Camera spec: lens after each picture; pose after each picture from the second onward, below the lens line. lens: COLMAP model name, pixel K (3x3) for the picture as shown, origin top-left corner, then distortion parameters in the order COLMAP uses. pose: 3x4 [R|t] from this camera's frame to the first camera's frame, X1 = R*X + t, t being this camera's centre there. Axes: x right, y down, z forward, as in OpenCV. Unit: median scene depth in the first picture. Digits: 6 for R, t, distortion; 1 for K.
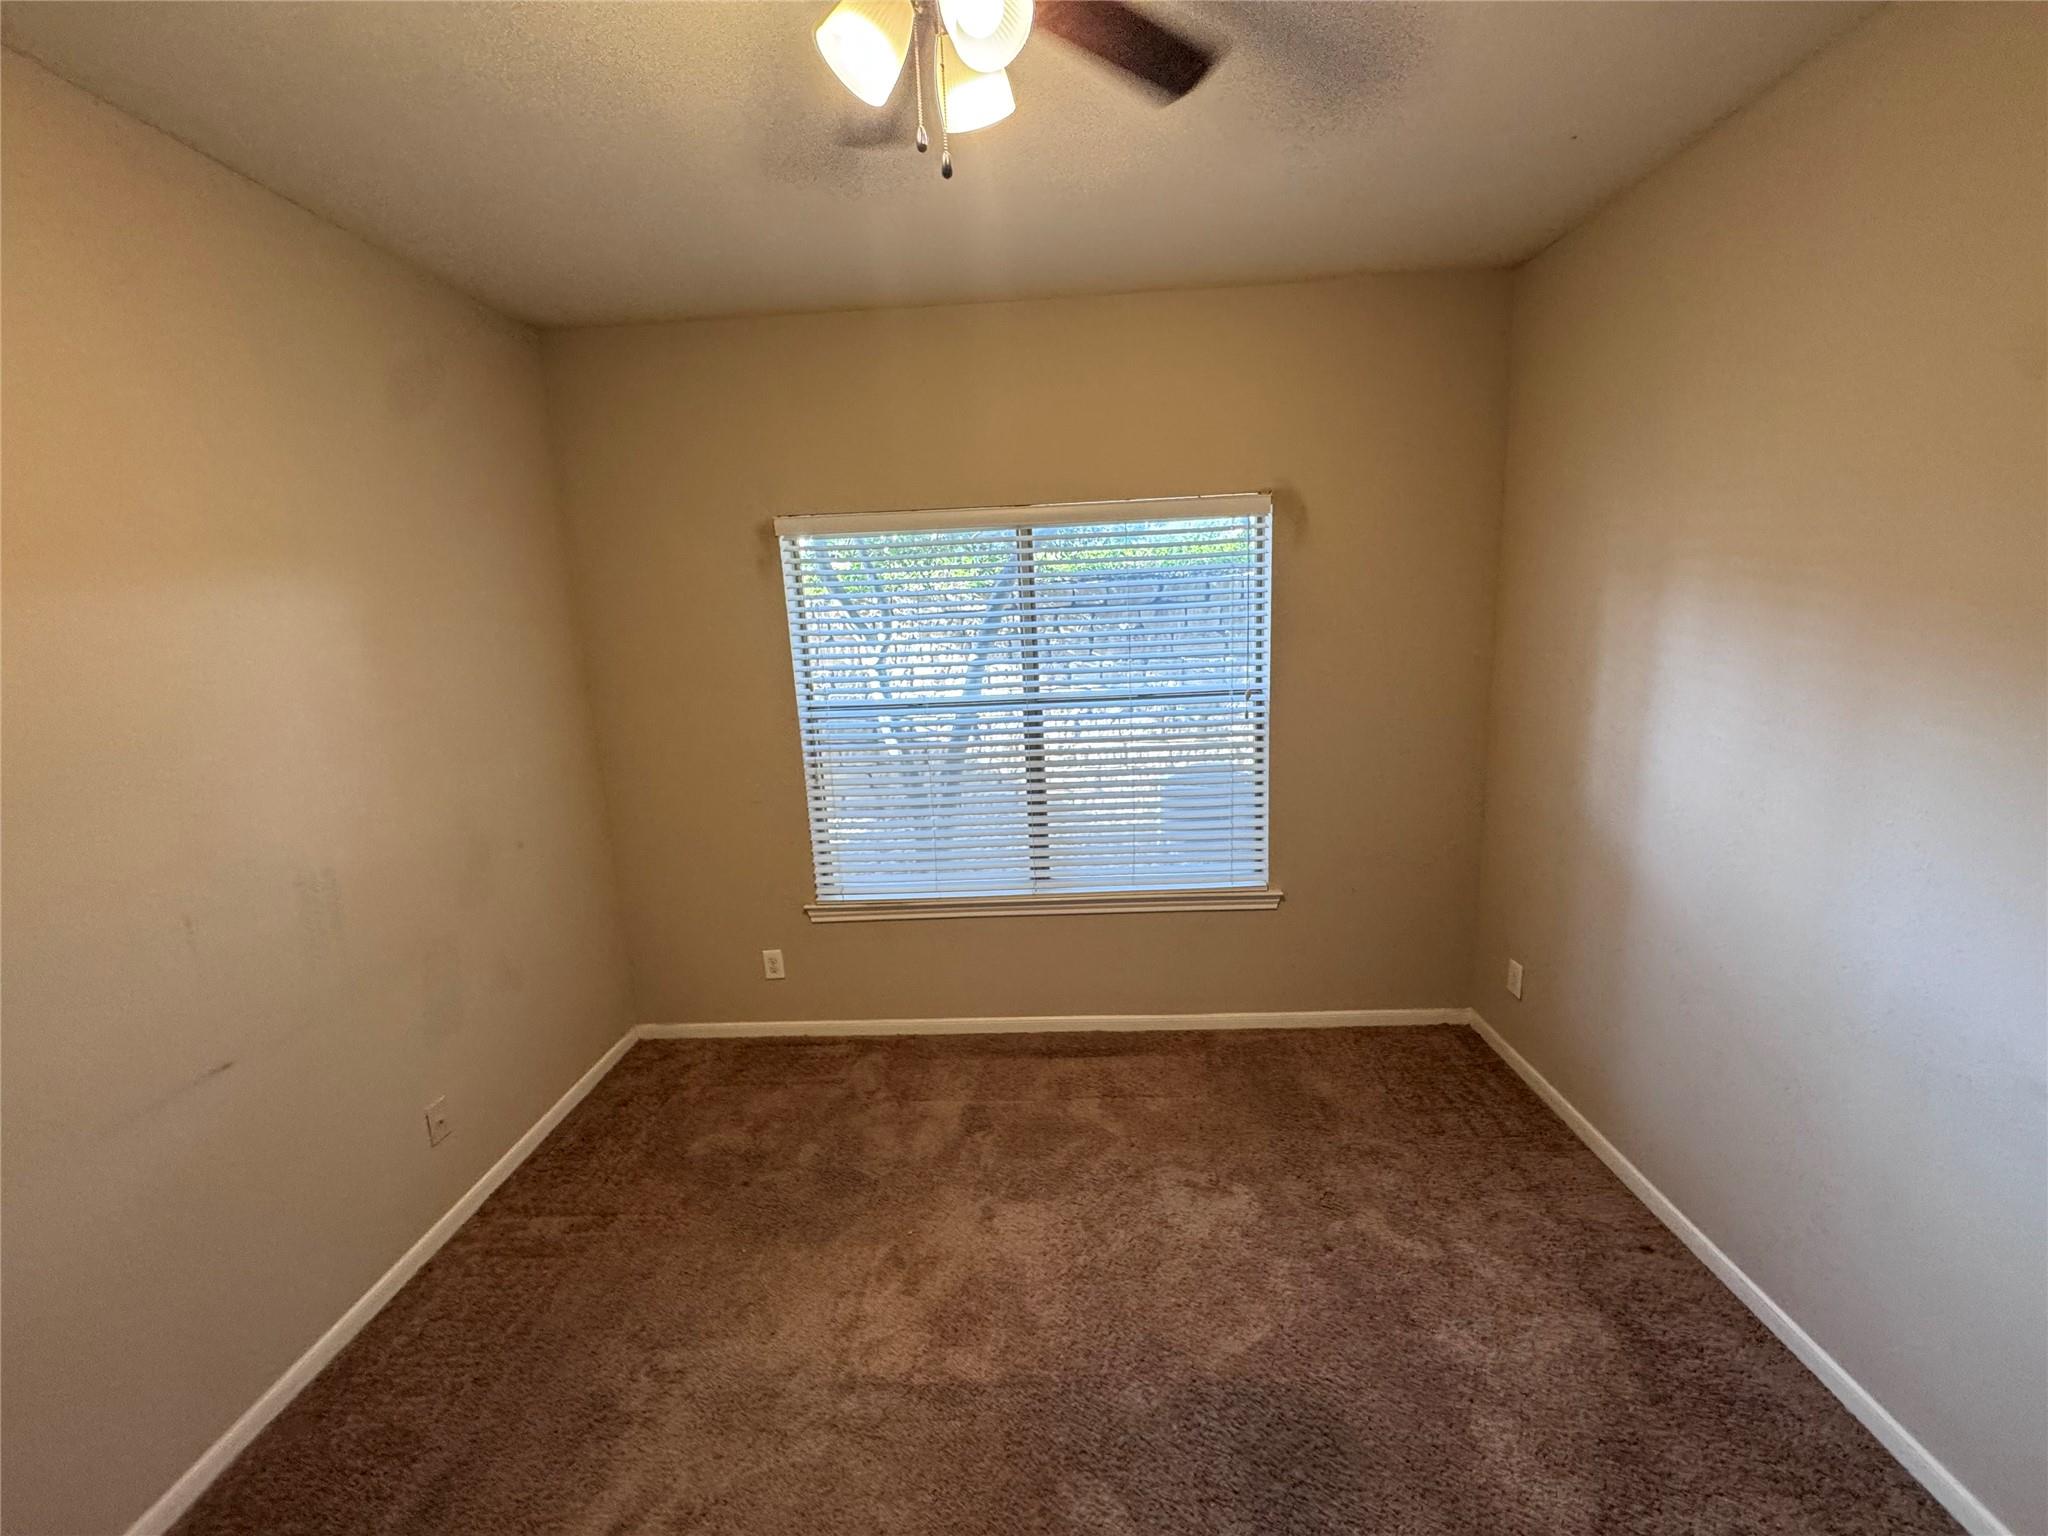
lens RADIAL K [[822.7, 0, 1023.4], [0, 822.7, 772.2], [0, 0, 1]] dist [0.000010, -0.000447]
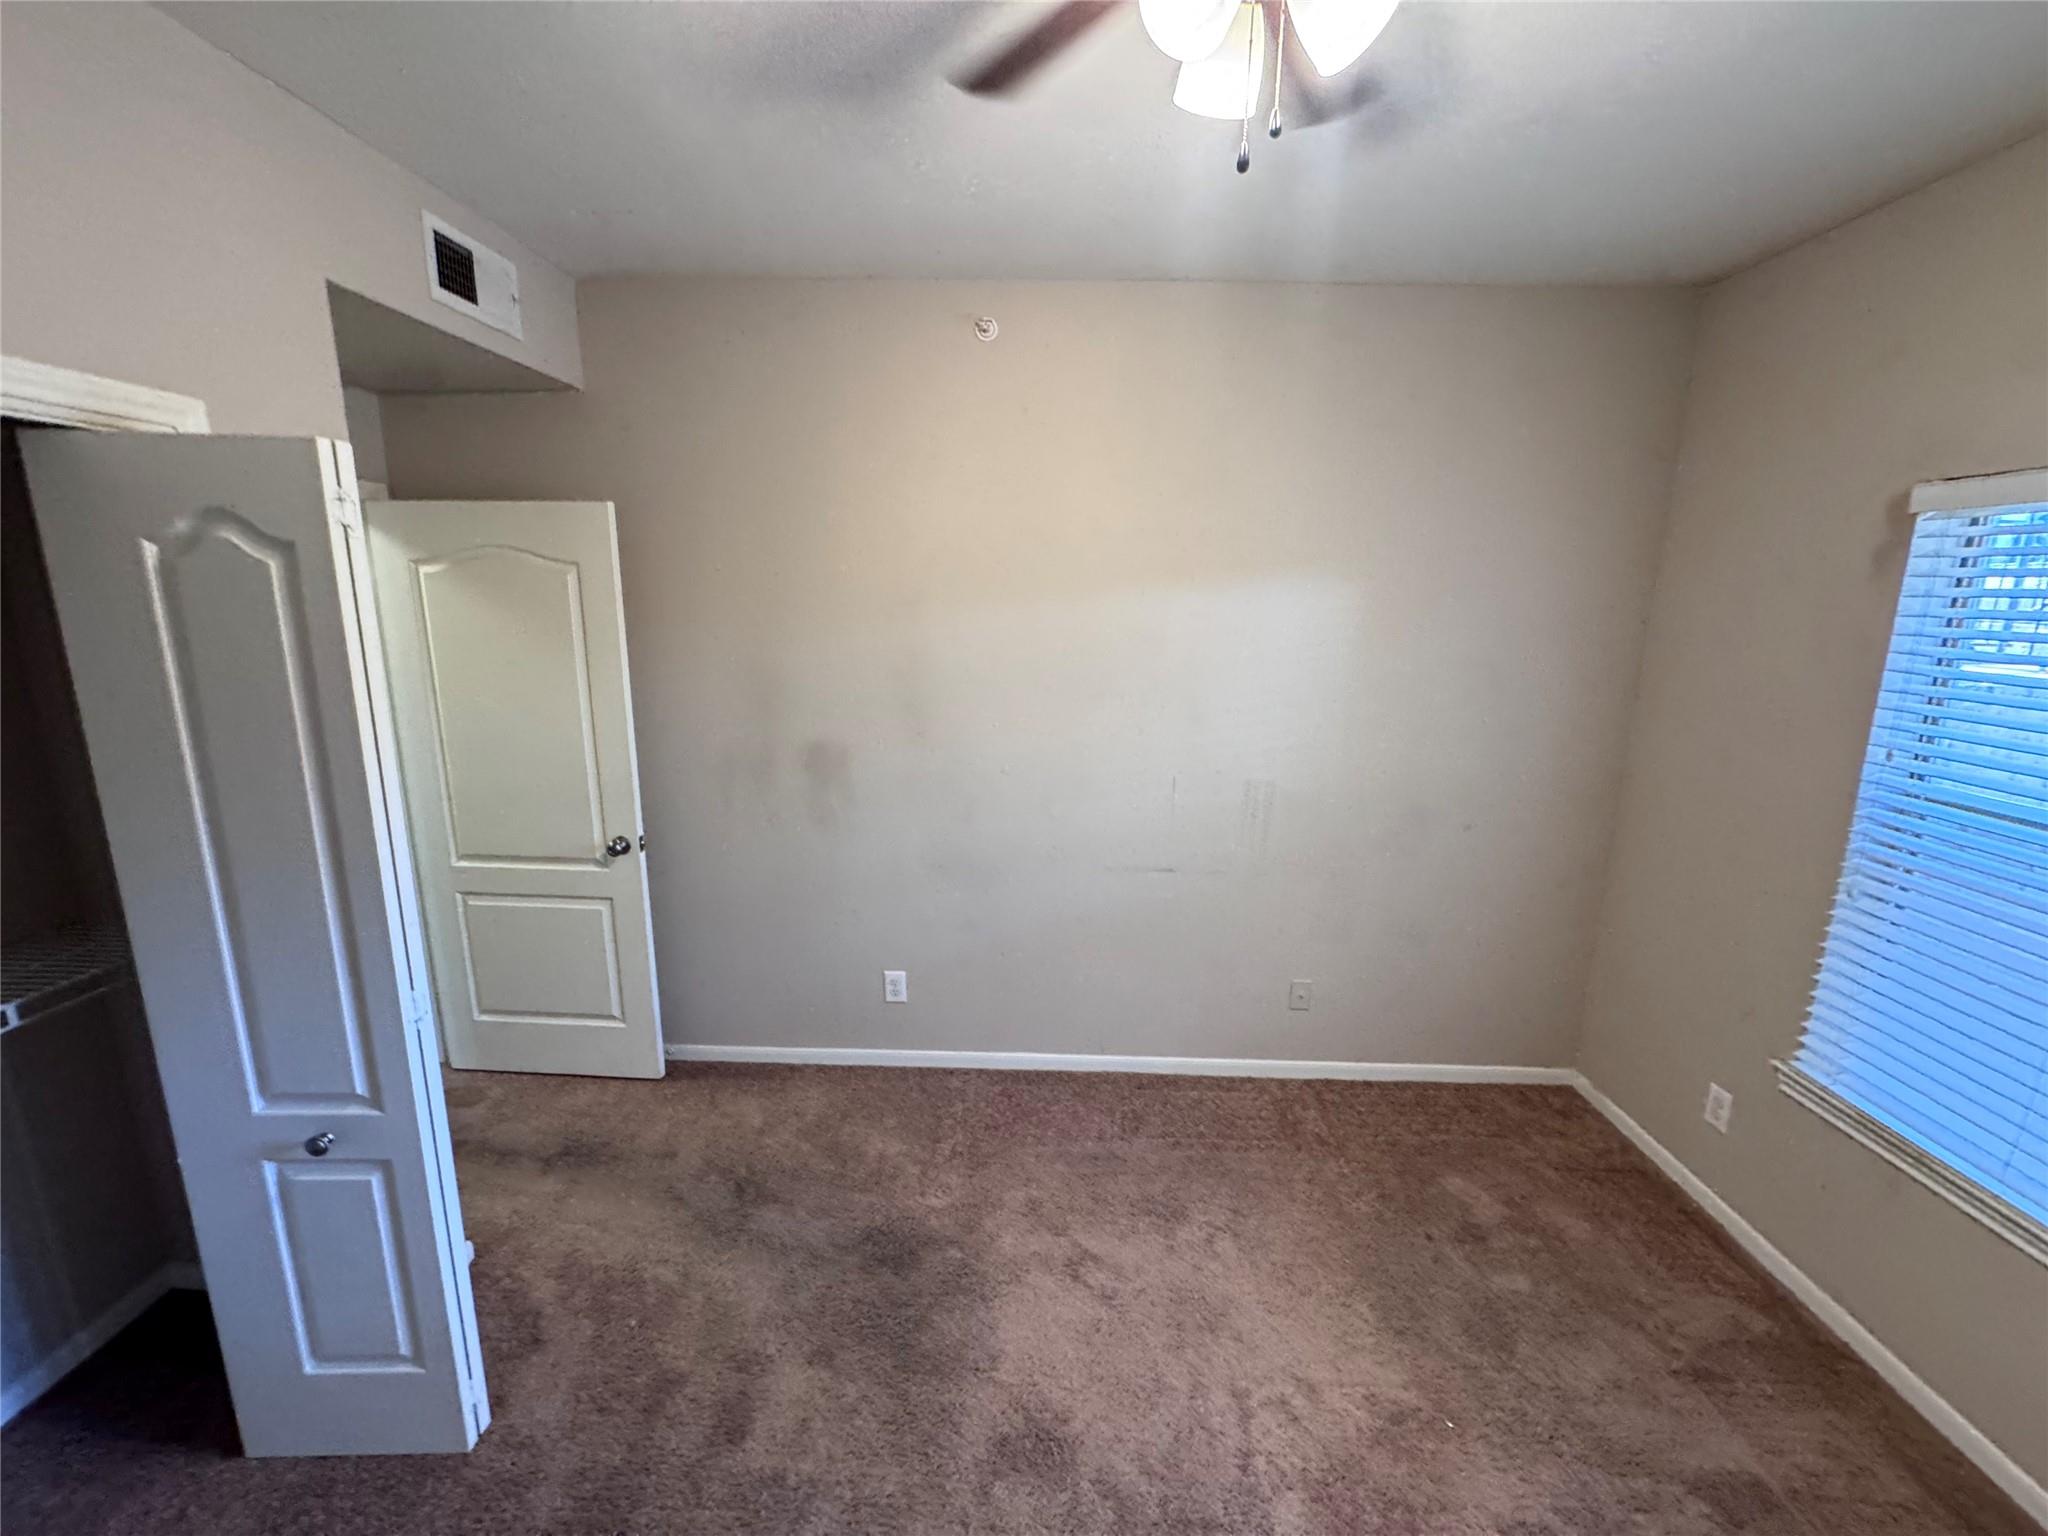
lens RADIAL K [[822.7, 0, 1023.4], [0, 822.7, 772.2], [0, 0, 1]] dist [0.000010, -0.000447]
pose [[0.016263, 0.256069, -0.966522, 0.406374], [-0.214911, 0.944952, 0.246738, -0.122958], [0.976498, 0.203703, 0.070400, 0.368455]]
